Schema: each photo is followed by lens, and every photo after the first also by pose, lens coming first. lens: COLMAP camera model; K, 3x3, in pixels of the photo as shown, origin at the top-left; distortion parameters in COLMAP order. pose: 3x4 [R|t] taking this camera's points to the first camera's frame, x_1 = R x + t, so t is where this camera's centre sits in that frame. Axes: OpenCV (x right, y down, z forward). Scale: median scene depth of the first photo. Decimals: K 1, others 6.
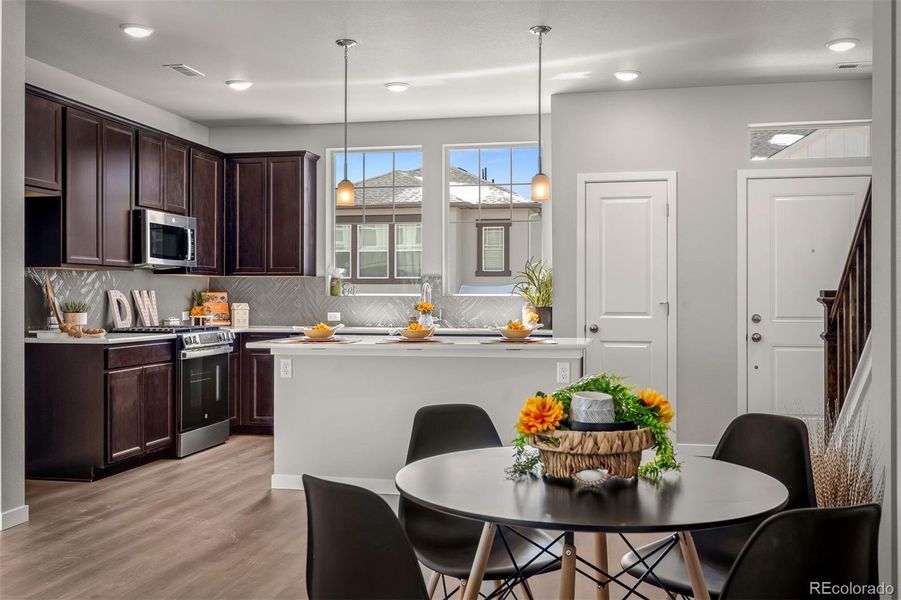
lens RADIAL K [[884.2, 0, 451.0], [0, 884.2, 299.4], [0, 0, 1]] dist [0.014052, 0.000000]
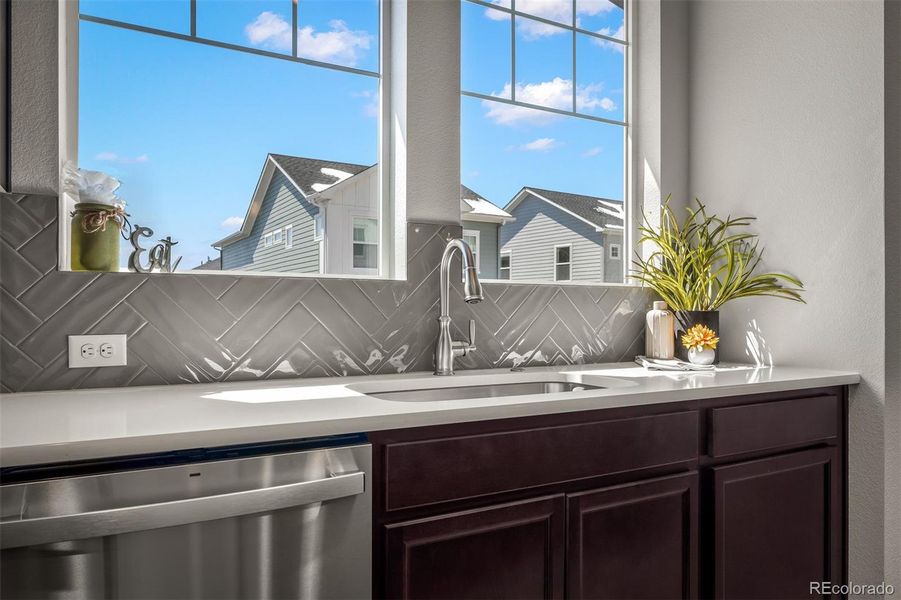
lens RADIAL K [[617.3, 0, 450.4], [0, 617.3, 306.2], [0, 0, 1]] dist [0.010371, 0.002984]
pose [[0.752110, 0.002690, 0.659032, -0.206855], [-0.002170, 0.999996, -0.001605, 0.007374], [-0.659034, -0.000222, 0.752113, 0.933545]]
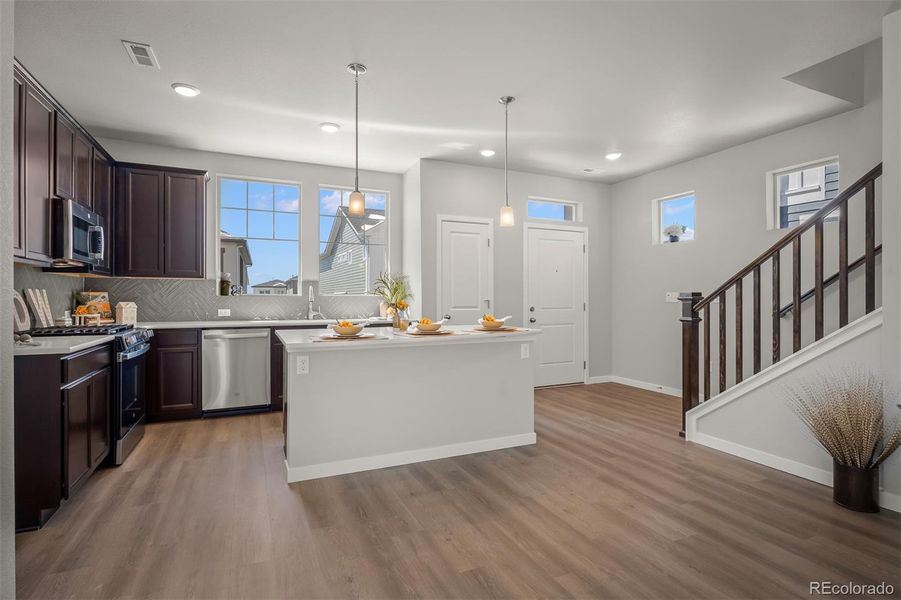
lens RADIAL K [[443.4, 0, 449.3], [0, 443.4, 299.0], [0, 0, 1]] dist [-0.001344, -0.000233]
pose [[0.804960, -0.001816, 0.593326, -0.288328], [0.001077, 0.999998, 0.001600, 0.000000], [-0.593328, -0.000649, 0.804961, 0.387675]]
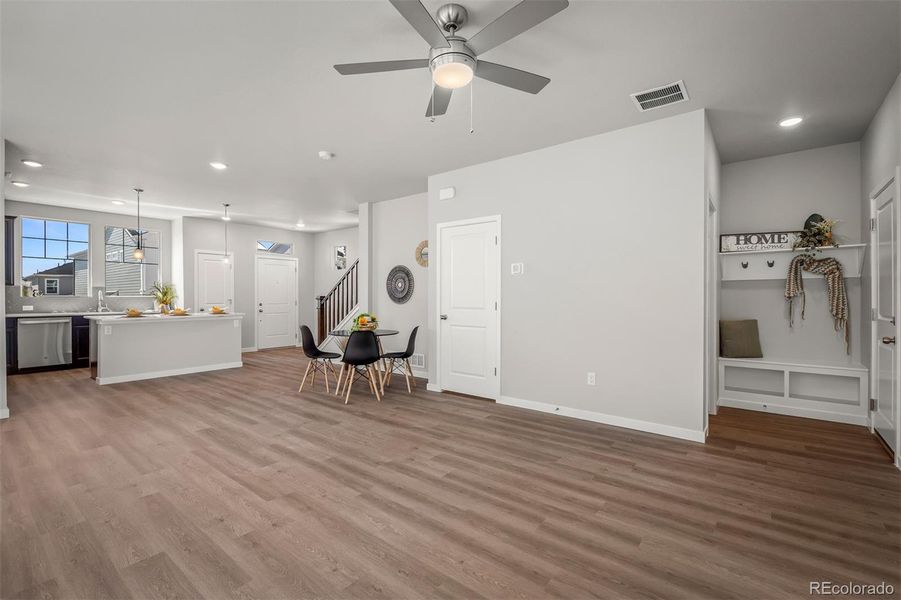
lens RADIAL K [[400.3, 0, 452.1], [0, 400.3, 300.6], [0, 0, 1]] dist [-0.004769, -0.000636]
pose [[0.442083, -0.009229, 0.896927, -0.569885], [-0.000457, 0.999945, 0.010514, -0.006028], [-0.896974, -0.005058, 0.442055, -0.180551]]
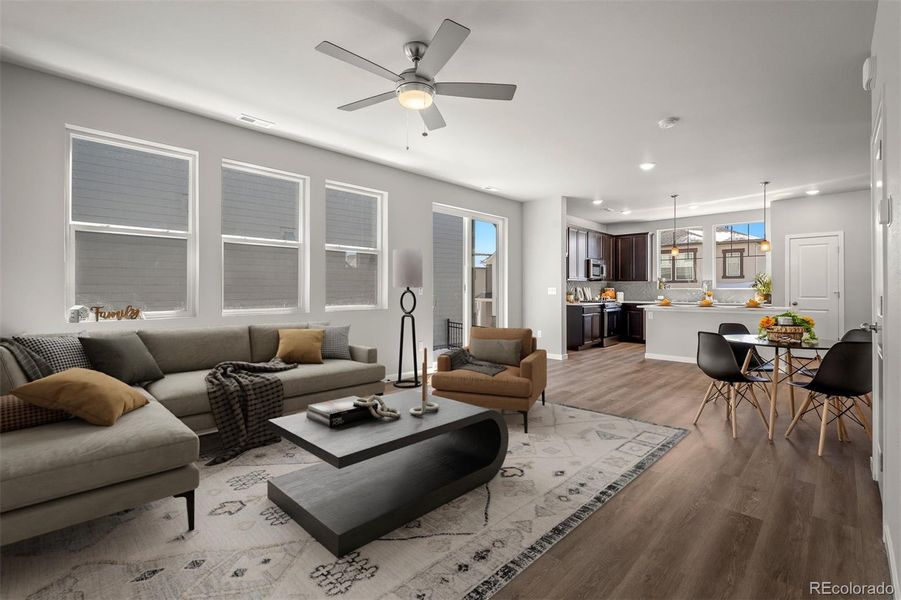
lens RADIAL K [[412.5, 0, 443.6], [0, 412.5, 289.4], [0, 0, 1]] dist [-0.006166, -0.000422]
pose [[0.847097, -0.002197, -0.531434, -0.040369], [0.000674, 0.999995, -0.003059, -0.000471], [0.531438, 0.002232, 0.847094, -0.358641]]
